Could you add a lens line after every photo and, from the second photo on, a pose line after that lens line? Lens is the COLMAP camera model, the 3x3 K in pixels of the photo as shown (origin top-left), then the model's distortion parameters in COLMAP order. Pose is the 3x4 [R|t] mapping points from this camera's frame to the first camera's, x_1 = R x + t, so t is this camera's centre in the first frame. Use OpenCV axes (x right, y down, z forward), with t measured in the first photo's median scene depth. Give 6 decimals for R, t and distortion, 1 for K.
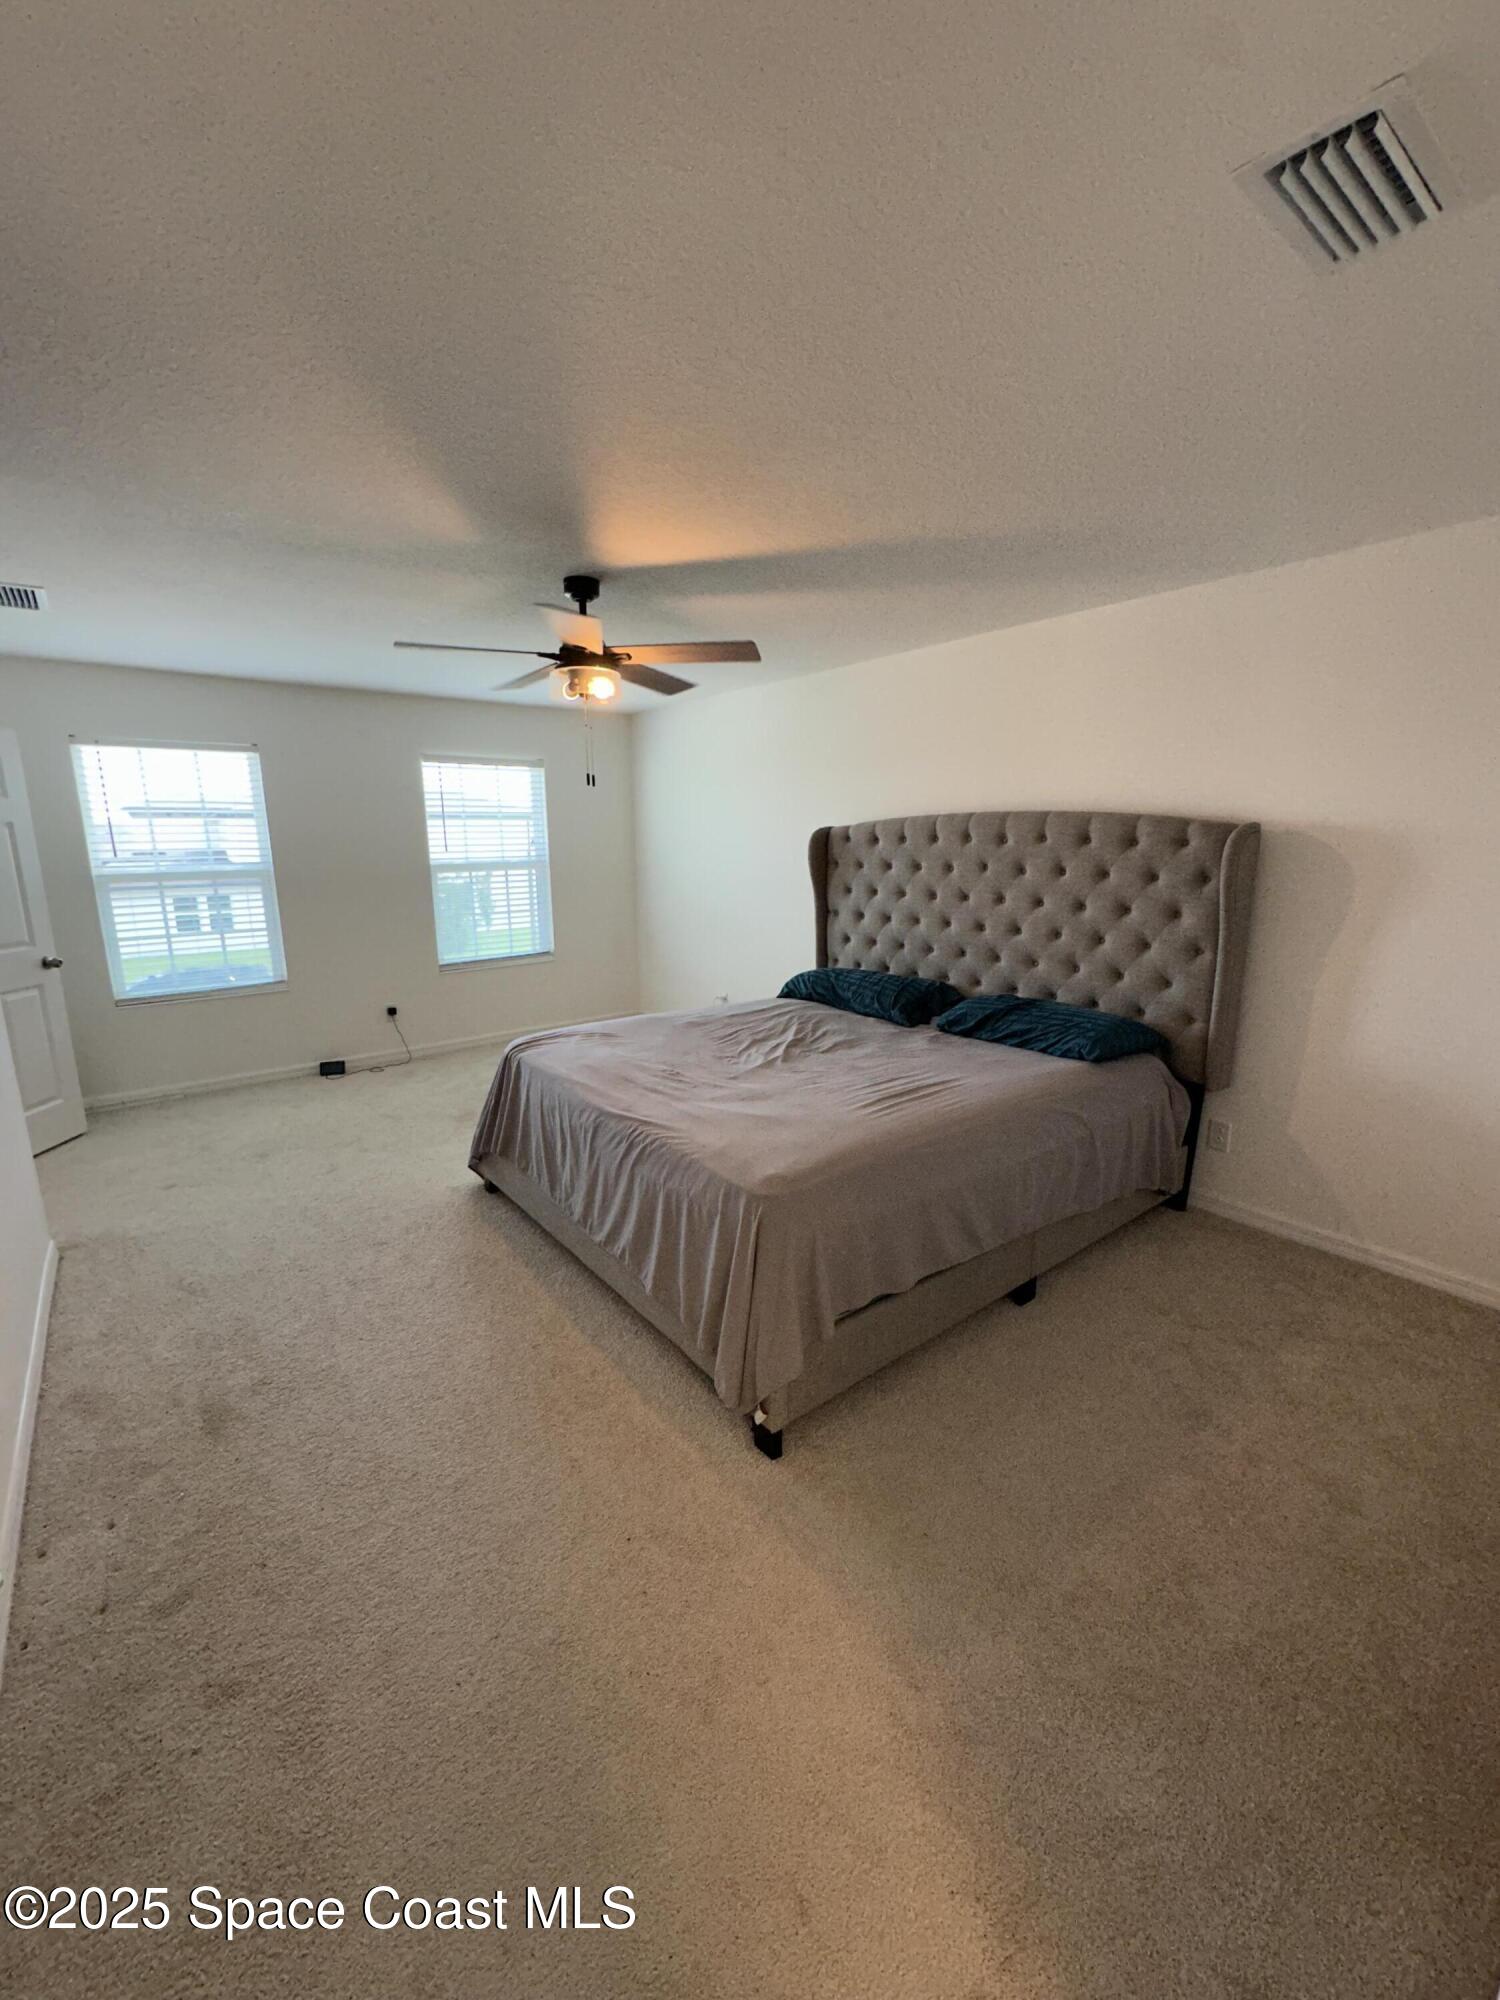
lens RADIAL K [[798.4, 0, 755.0], [0, 798.4, 997.1], [0, 0, 1]] dist [-0.005248, 0.000493]
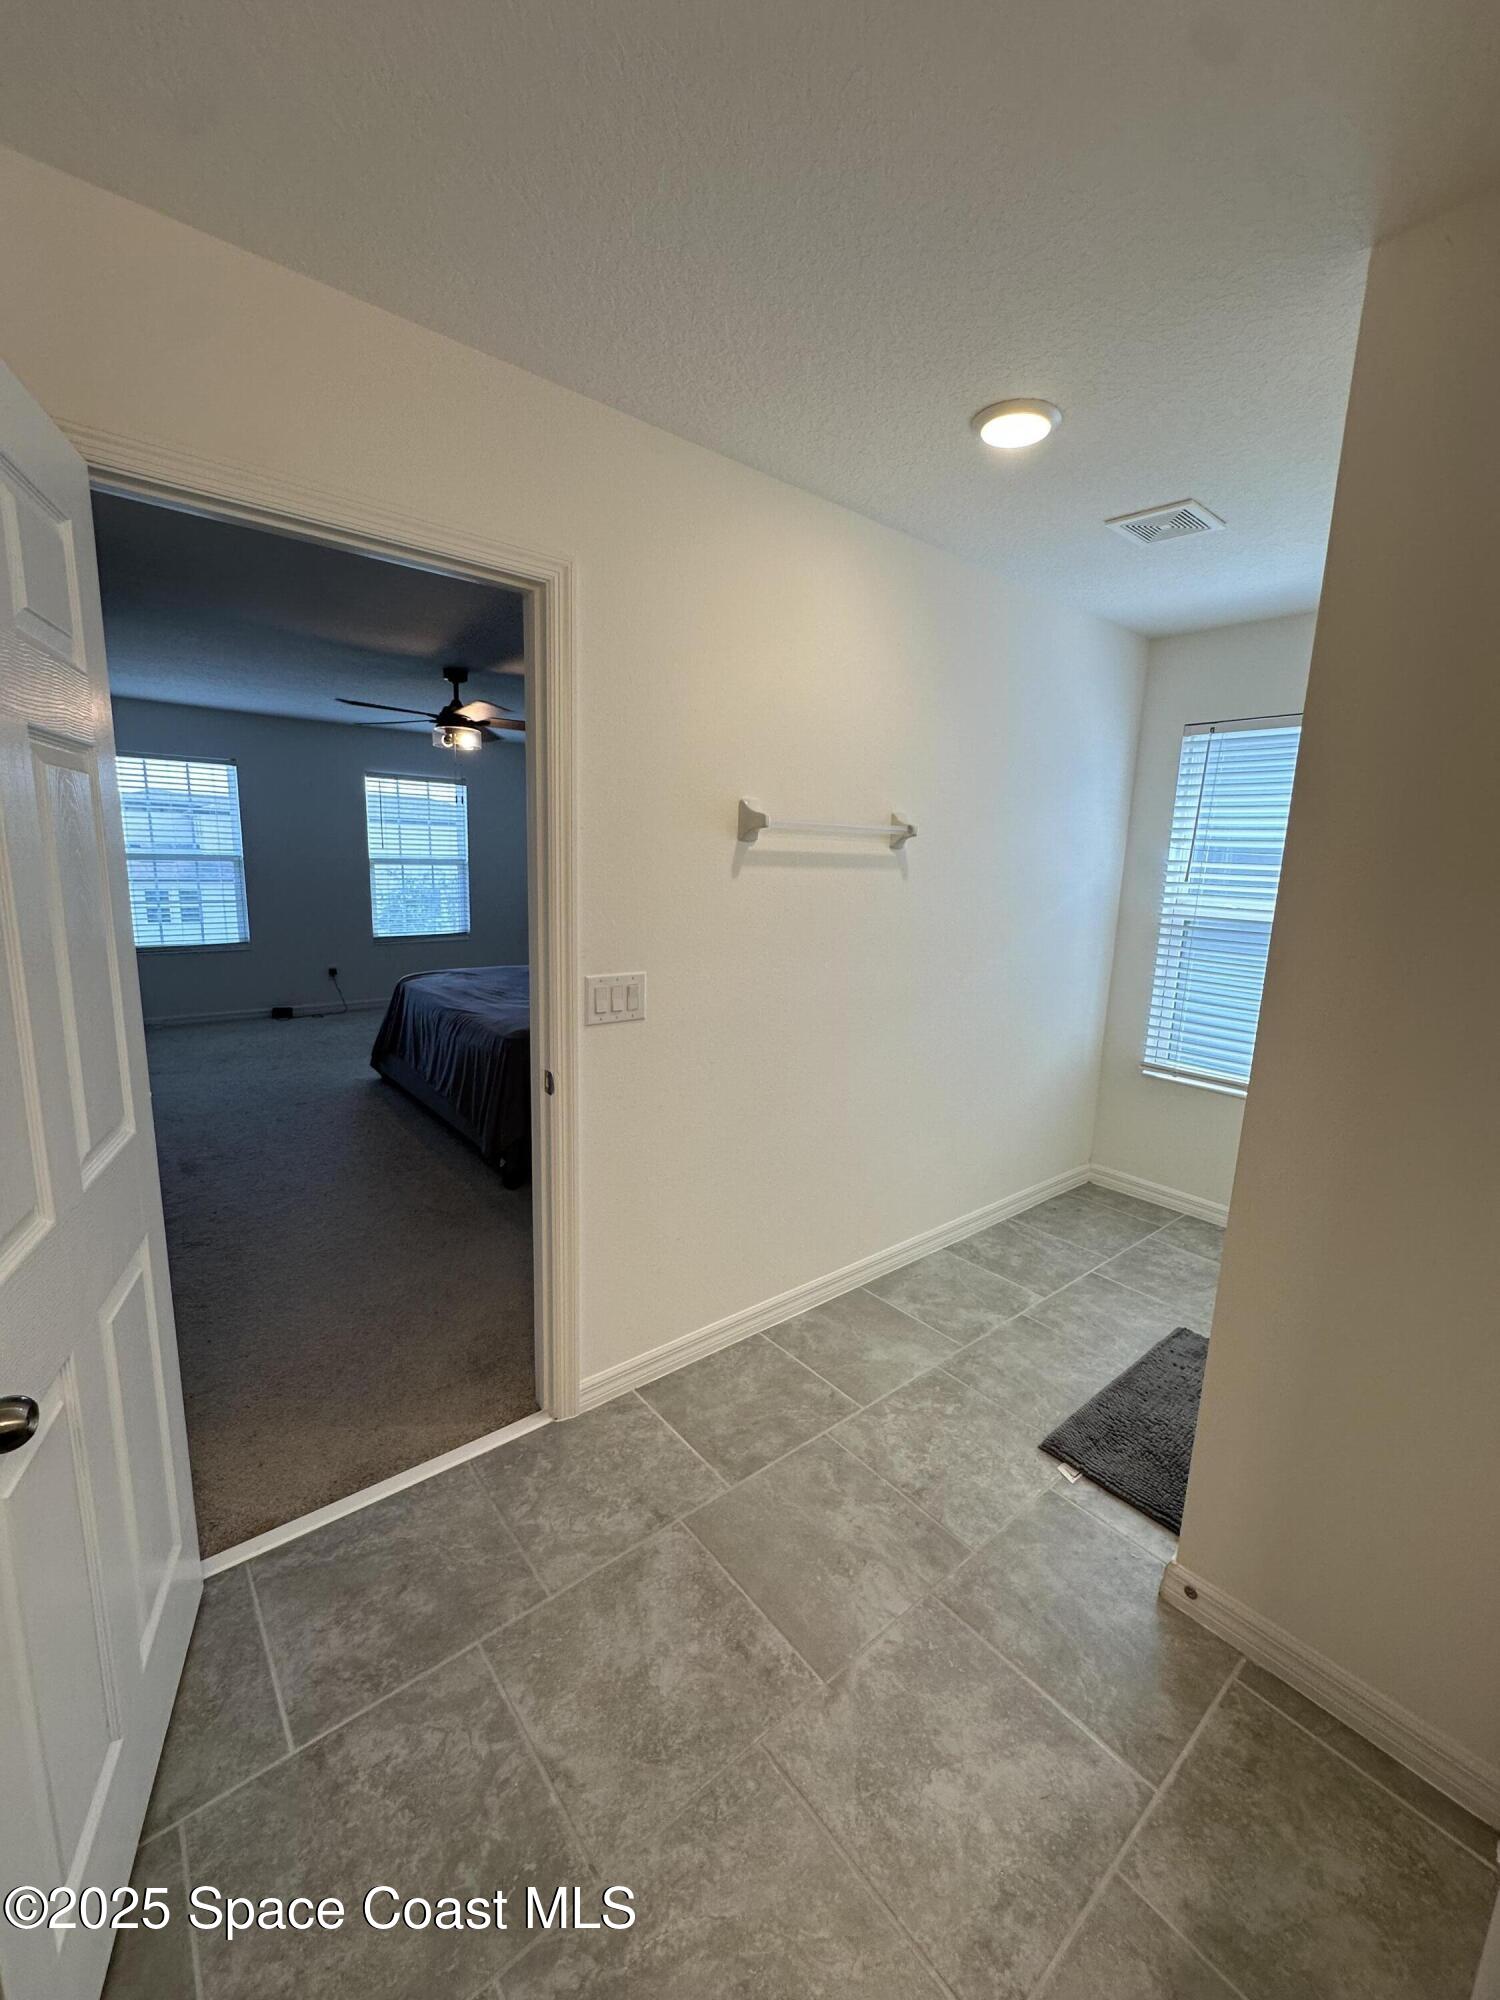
lens RADIAL K [[798.4, 0, 746.3], [0, 798.4, 993.3], [0, 0, 1]] dist [-0.005248, 0.000493]
pose [[0.999085, 0.036448, 0.022399, 0.217234], [-0.035830, 0.998983, -0.027377, 0.078994], [-0.023374, 0.026549, 0.999374, -0.349107]]
